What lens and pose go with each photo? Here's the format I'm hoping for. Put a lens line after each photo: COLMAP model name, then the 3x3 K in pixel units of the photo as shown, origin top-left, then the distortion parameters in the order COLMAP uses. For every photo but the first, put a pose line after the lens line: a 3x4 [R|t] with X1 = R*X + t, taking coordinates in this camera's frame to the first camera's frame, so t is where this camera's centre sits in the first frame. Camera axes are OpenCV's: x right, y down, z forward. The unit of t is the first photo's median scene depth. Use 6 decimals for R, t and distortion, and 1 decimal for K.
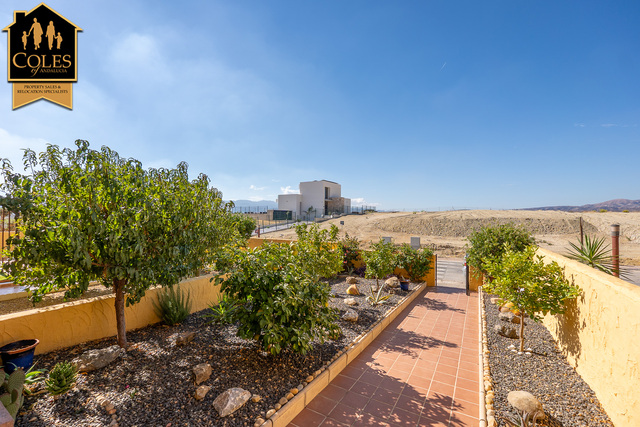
lens RADIAL K [[272.9, 0, 322.9], [0, 272.9, 217.0], [0, 0, 1]] dist [-0.003554, -0.000155]
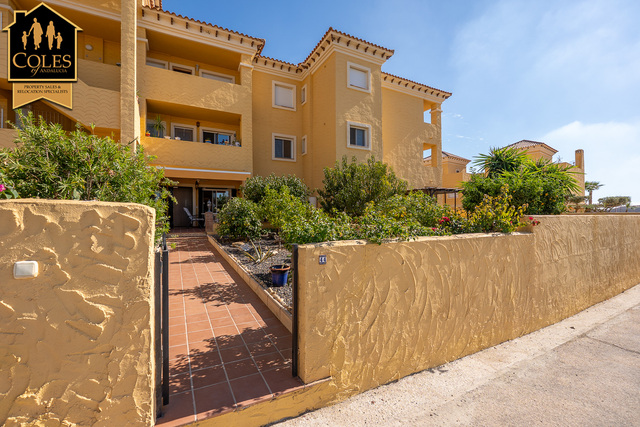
lens RADIAL K [[272.9, 0, 319.5], [0, 272.9, 213.0], [0, 0, 1]] dist [-0.003554, -0.000155]
pose [[-0.536723, -0.005736, -0.843739, 0.645198], [0.009265, 0.999877, -0.012691, 0.114428], [0.843708, -0.014629, -0.536603, 1.223263]]
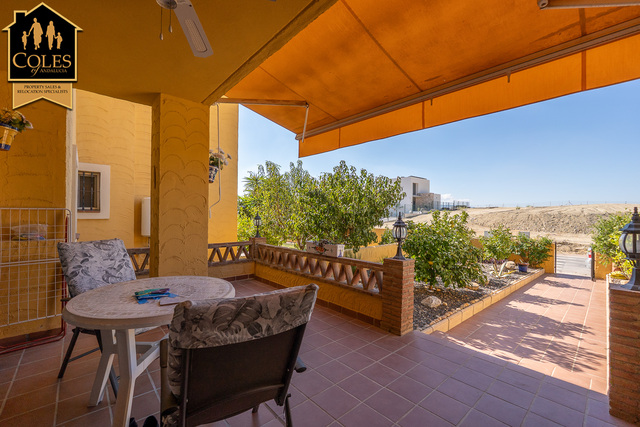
lens RADIAL K [[272.9, 0, 321.9], [0, 272.9, 214.6], [0, 0, 1]] dist [-0.003554, -0.000155]
pose [[0.957984, -0.001375, -0.286817, -0.147174], [0.001457, 0.999999, 0.000070, 0.028413], [0.286817, -0.000485, 0.957985, -0.261769]]
